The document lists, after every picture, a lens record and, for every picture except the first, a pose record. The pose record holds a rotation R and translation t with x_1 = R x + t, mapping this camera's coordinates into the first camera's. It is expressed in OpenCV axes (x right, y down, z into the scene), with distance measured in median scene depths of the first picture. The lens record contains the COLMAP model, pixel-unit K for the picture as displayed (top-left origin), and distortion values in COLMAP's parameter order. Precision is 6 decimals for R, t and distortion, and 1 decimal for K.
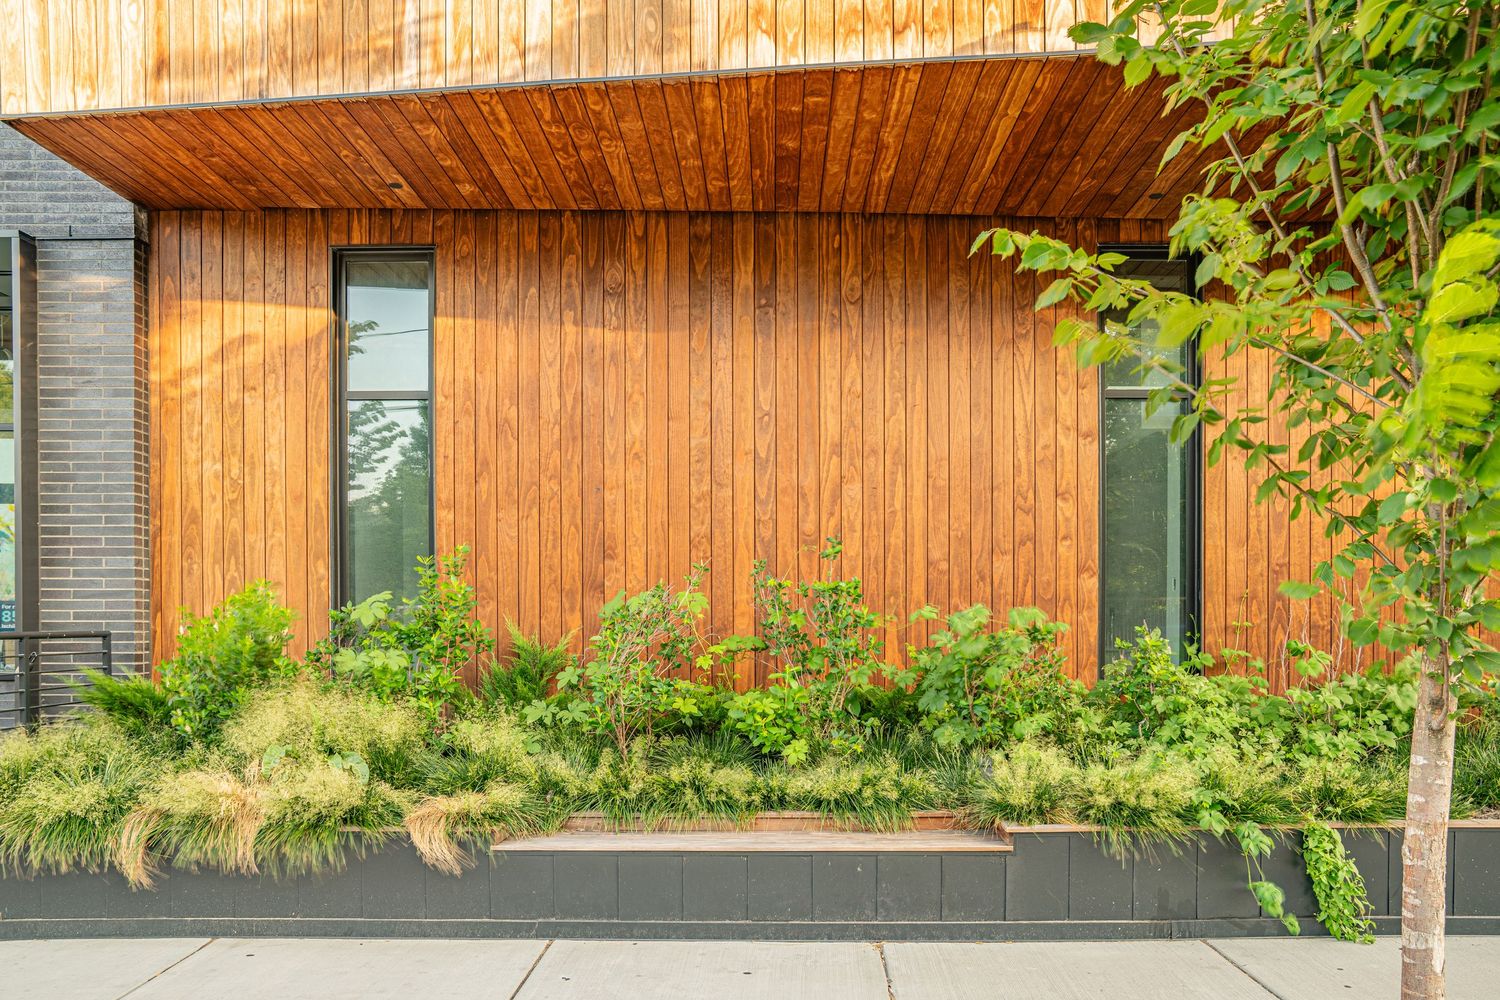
lens RADIAL K [[1141.8, 0, 752.5], [0, 1141.8, 629.5], [0, 0, 1]] dist [-0.002470, 0.005771]
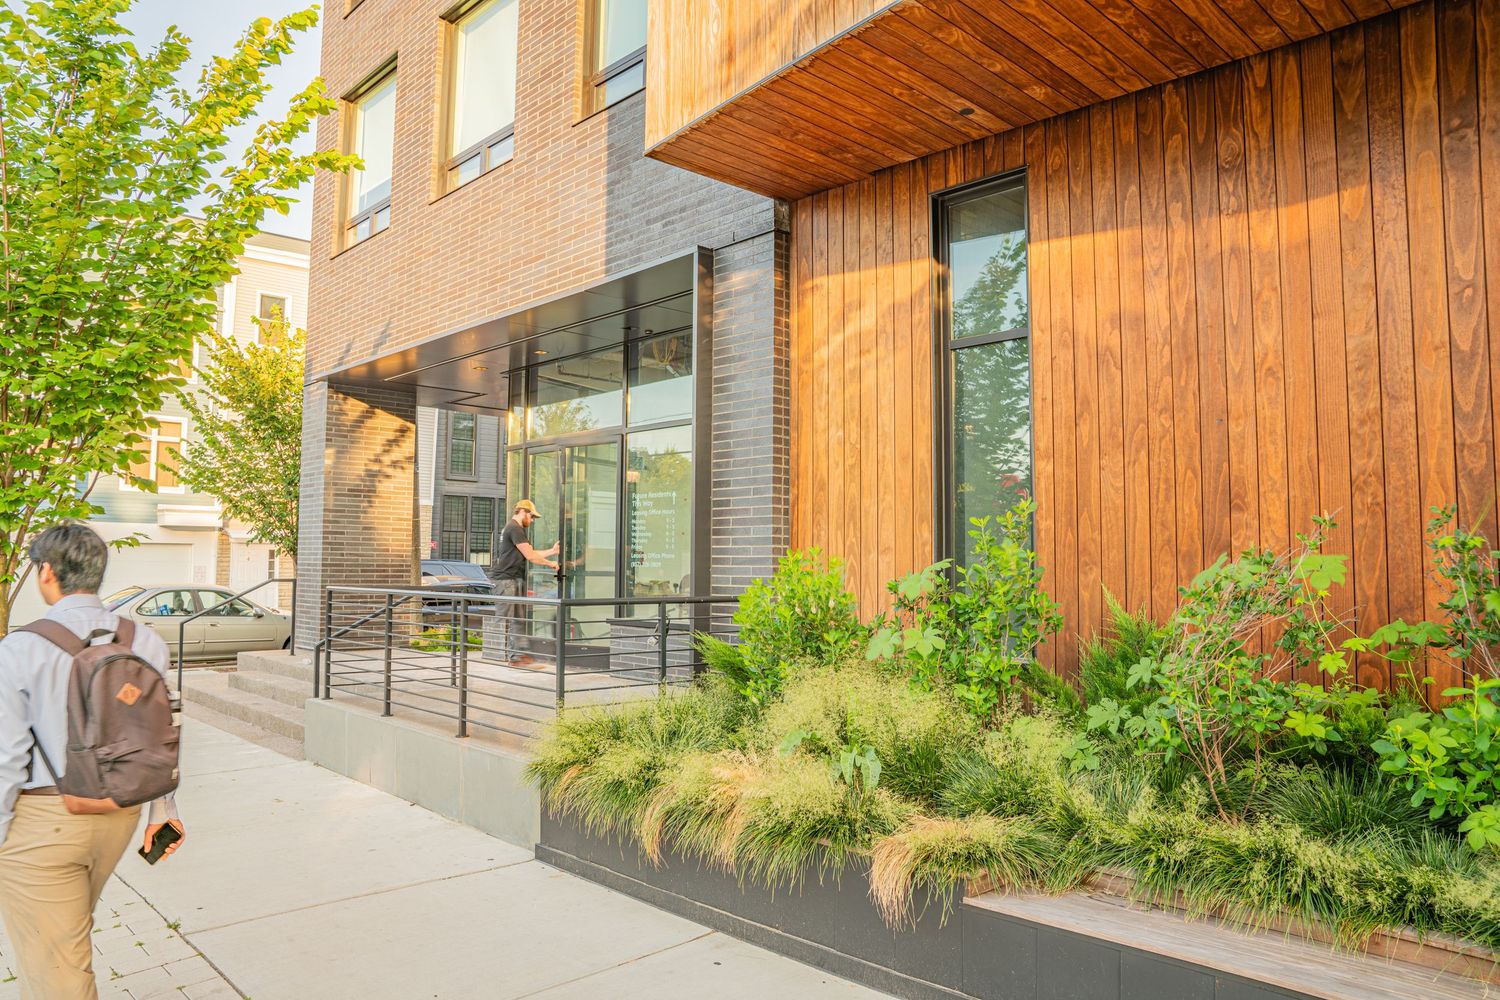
lens RADIAL K [[1052.2, 0, 750.0], [0, 1052.2, 500.0], [0, 0, 1]] dist [-0.135083, 0.112297]
pose [[0.711888, -0.042296, -0.701018, 0.121189], [-0.007013, 0.997707, -0.067318, -0.021236], [0.702258, 0.052839, 0.709959, 0.293687]]
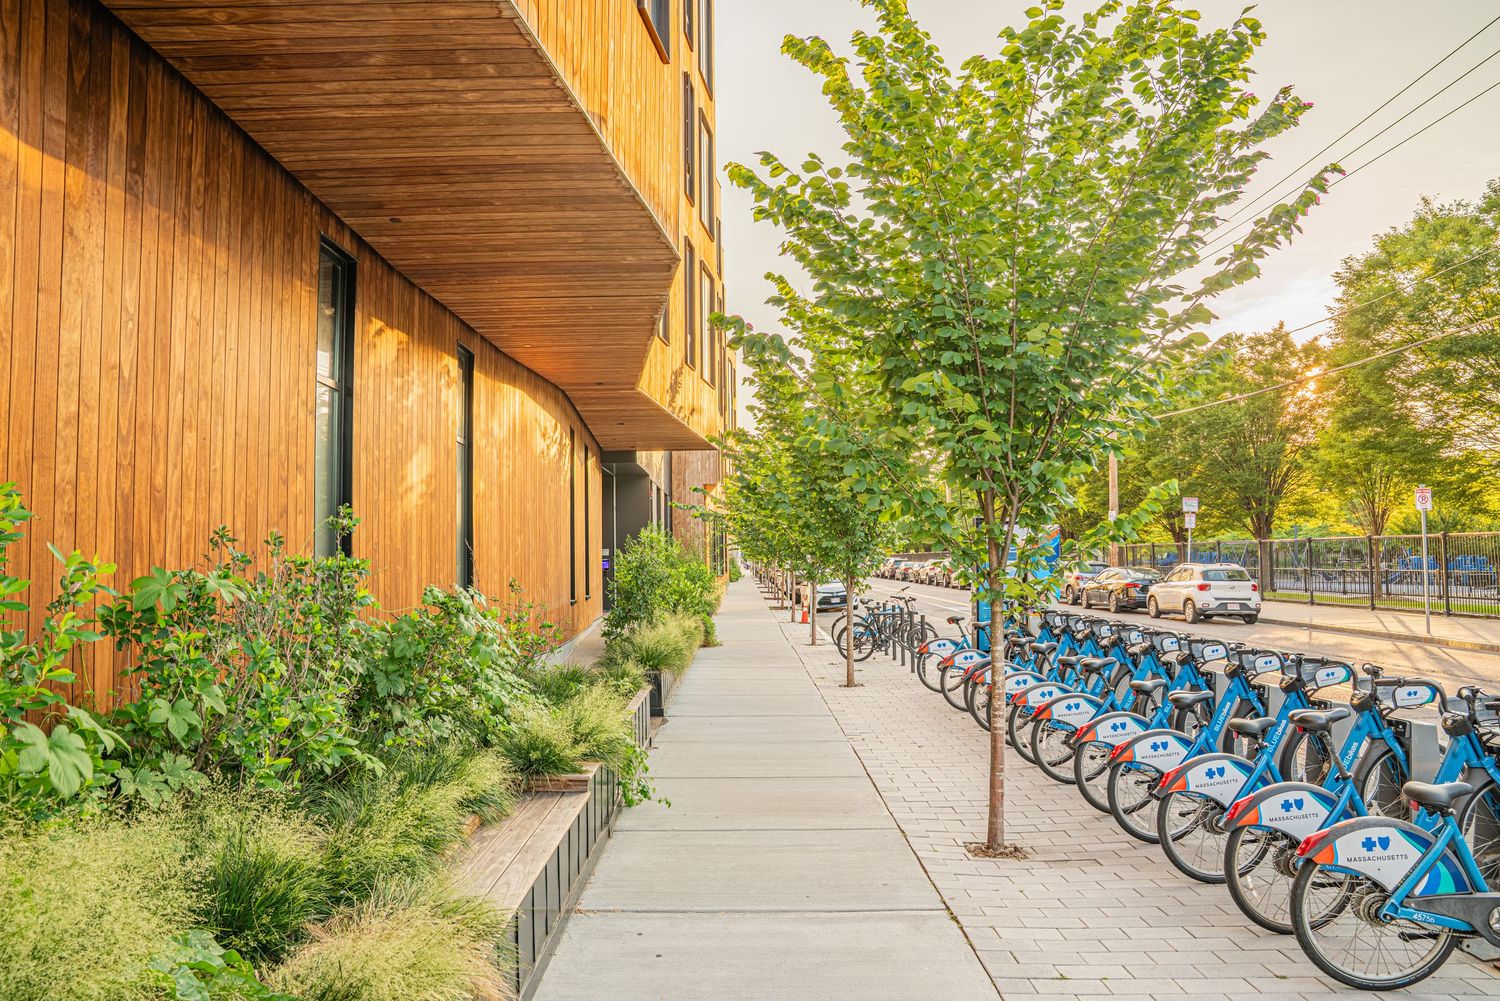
lens RADIAL K [[1052.2, 0, 750.0], [0, 1052.2, 500.5], [0, 0, 1]] dist [-0.135083, 0.112297]
pose [[-0.029659, 0.058219, 0.997863, -0.627805], [0.017912, 0.998173, -0.057704, -0.030777], [-0.999400, 0.016163, -0.030648, 0.631797]]
